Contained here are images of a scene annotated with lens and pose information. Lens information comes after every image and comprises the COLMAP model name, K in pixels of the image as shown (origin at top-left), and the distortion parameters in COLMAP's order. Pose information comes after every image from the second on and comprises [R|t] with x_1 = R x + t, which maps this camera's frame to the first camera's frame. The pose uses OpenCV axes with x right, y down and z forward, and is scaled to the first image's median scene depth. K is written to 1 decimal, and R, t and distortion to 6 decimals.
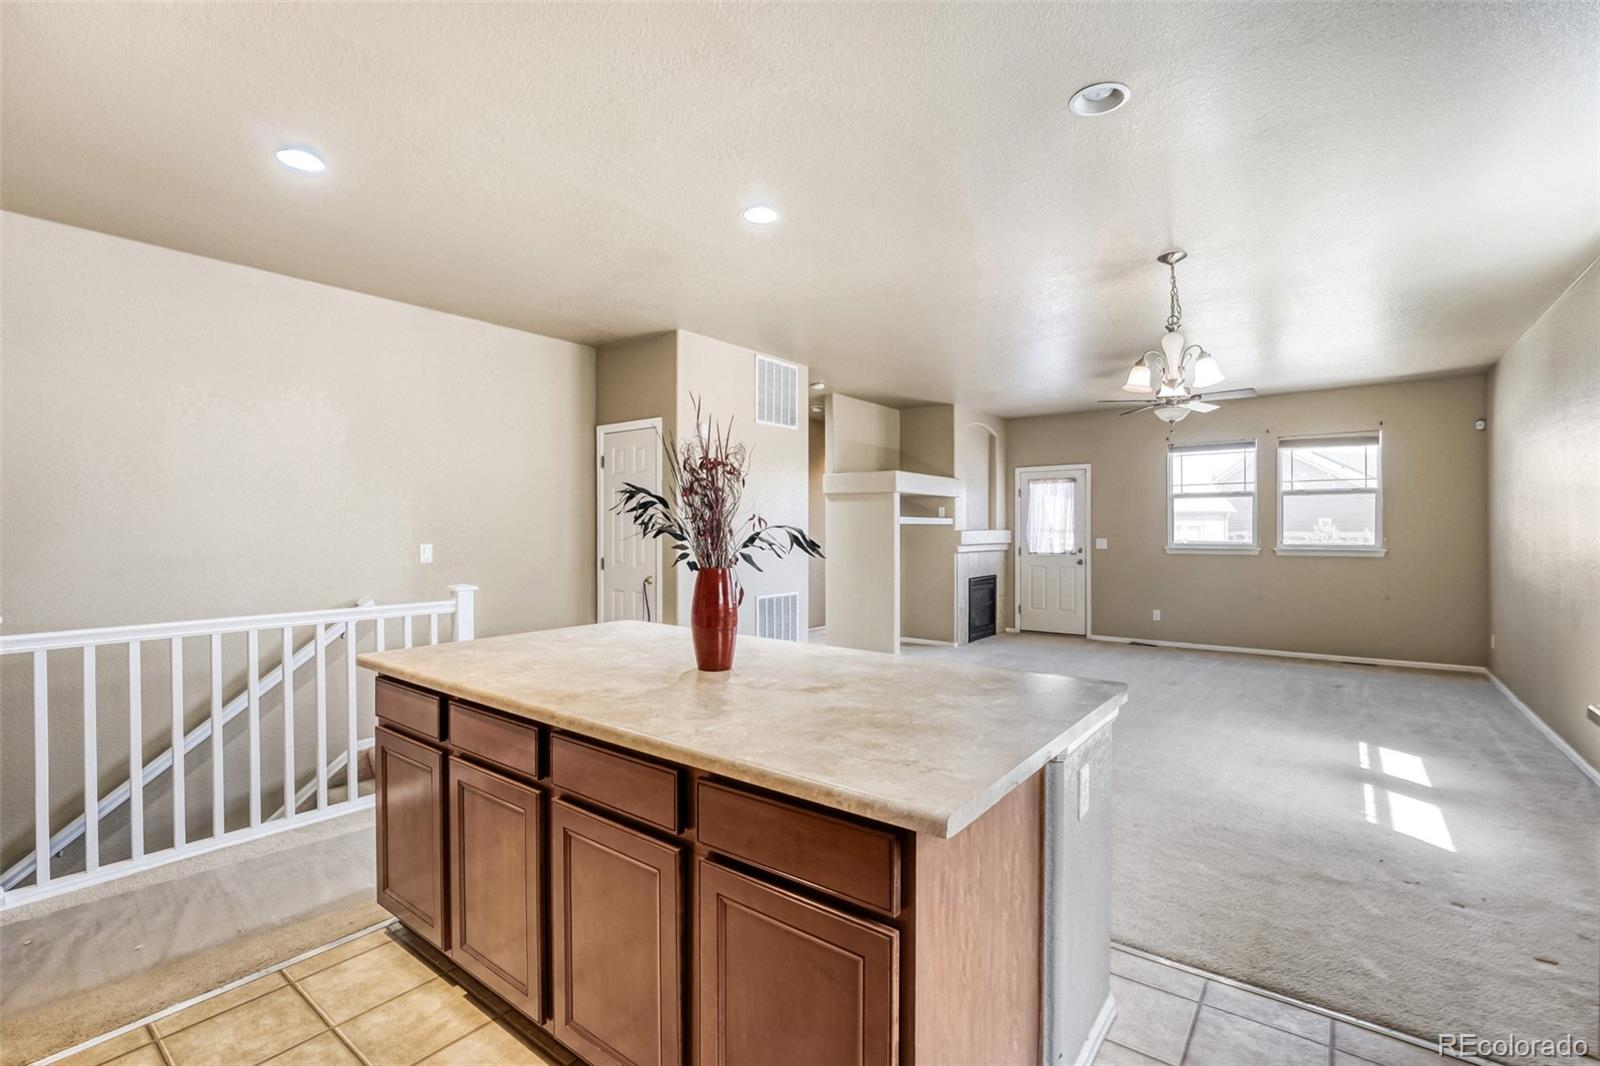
lens RADIAL K [[704.6, 0, 804.8], [0, 704.6, 537.2], [0, 0, 1]] dist [-0.001218, -0.000083]
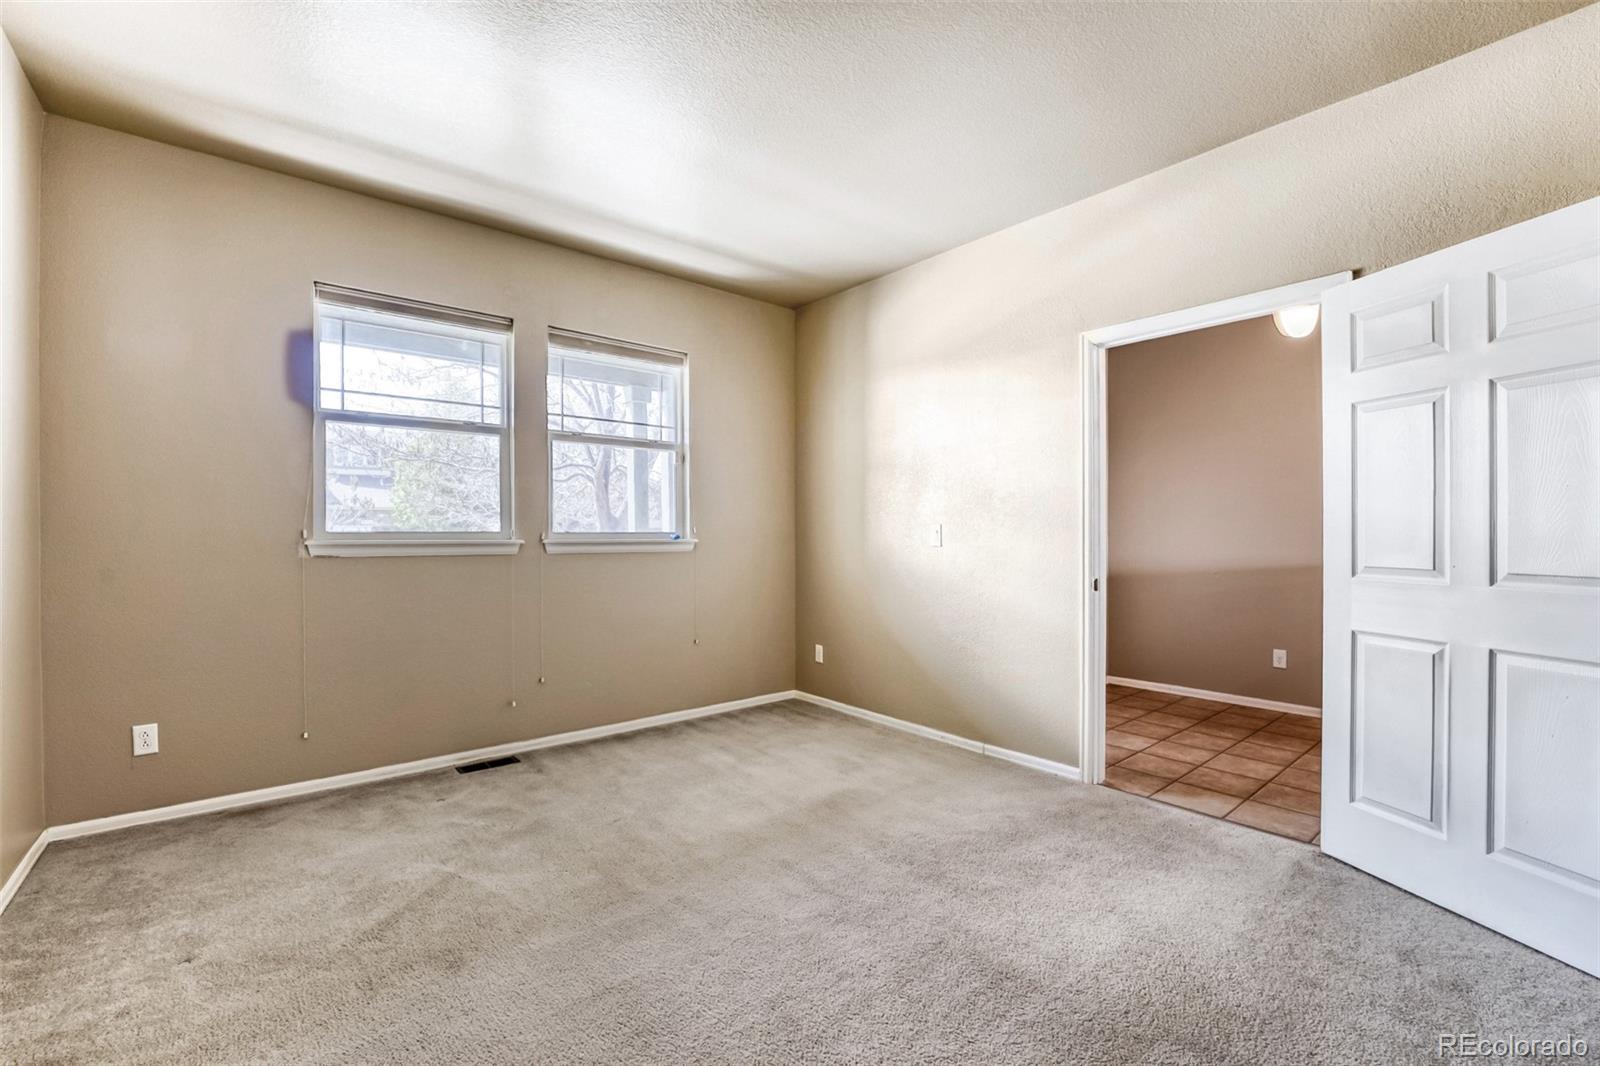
lens RADIAL K [[658.3, 0, 805.1], [0, 658.3, 539.6], [0, 0, 1]] dist [-0.001020, -0.000082]
pose [[0.214636, -0.008506, 0.976657, 0.232159], [0.017541, 0.999834, 0.004853, 0.017555], [-0.976537, 0.016090, 0.214749, 0.703258]]
